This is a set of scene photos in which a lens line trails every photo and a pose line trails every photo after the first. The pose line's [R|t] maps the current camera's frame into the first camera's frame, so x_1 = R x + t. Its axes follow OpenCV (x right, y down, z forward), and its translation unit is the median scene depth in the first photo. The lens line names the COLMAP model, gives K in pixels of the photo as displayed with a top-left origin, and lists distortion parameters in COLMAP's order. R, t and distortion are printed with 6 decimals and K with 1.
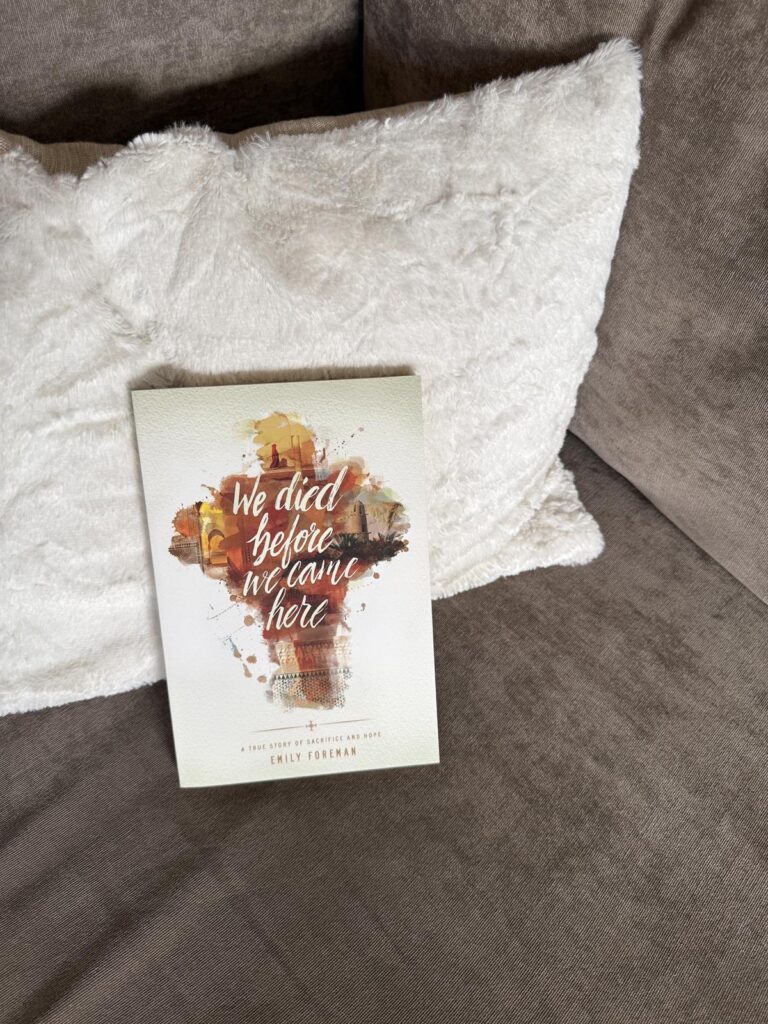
lens RADIAL K [[712.8, 0, 384.0], [0, 712.8, 512.0], [0, 0, 1]] dist [-0.002000, -0.007133]
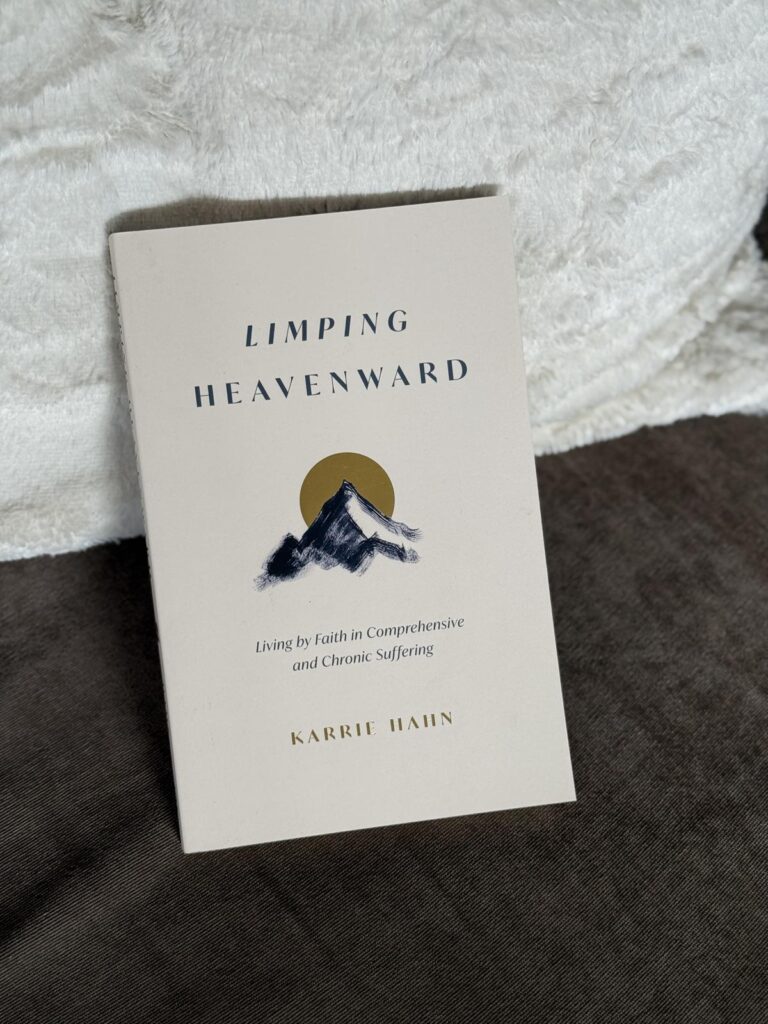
lens RADIAL K [[1478.9, 0, 402.8], [0, 1478.9, 517.6], [0, 0, 1]] dist [0.181324, -0.285723]
pose [[0.998398, 0.053294, -0.019008, -0.027697], [-0.050940, 0.992838, 0.108063, 0.048051], [0.024631, -0.106922, 0.993962, -0.413698]]
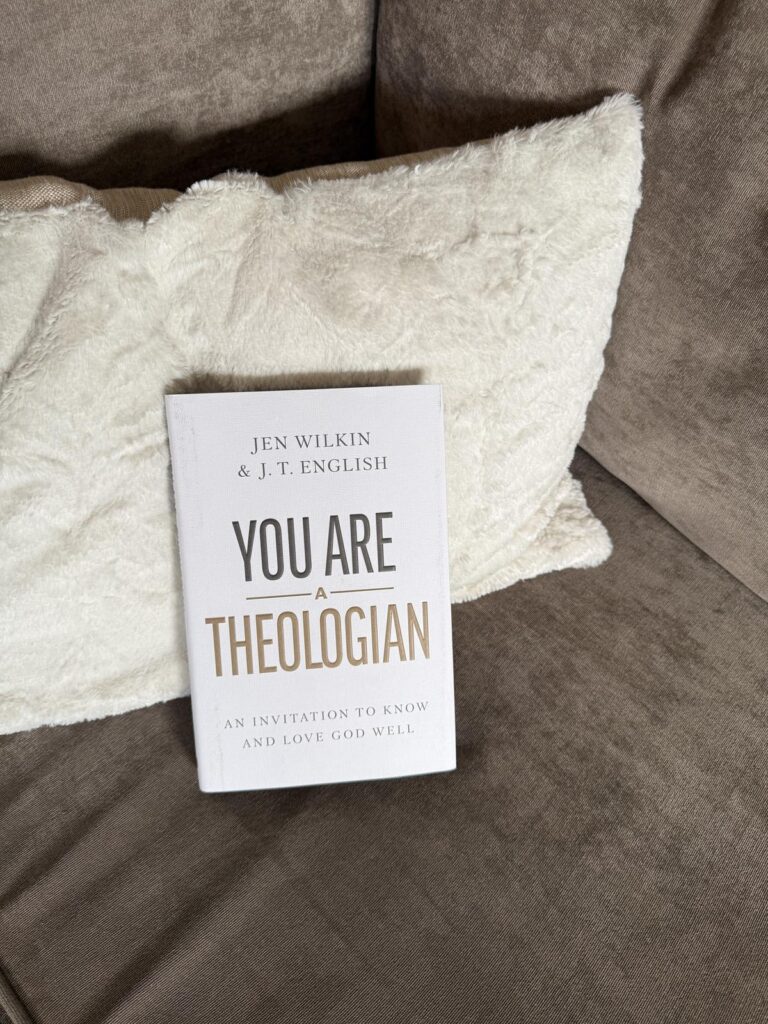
lens RADIAL K [[710.1, 0, 385.5], [0, 710.1, 514.3], [0, 0, 1]] dist [-0.016789, 0.000028]
pose [[0.999217, -0.022762, 0.032357, -0.085704], [0.023062, 0.999694, -0.008927, -0.004470], [-0.032144, 0.009667, 0.999437, -0.081669]]
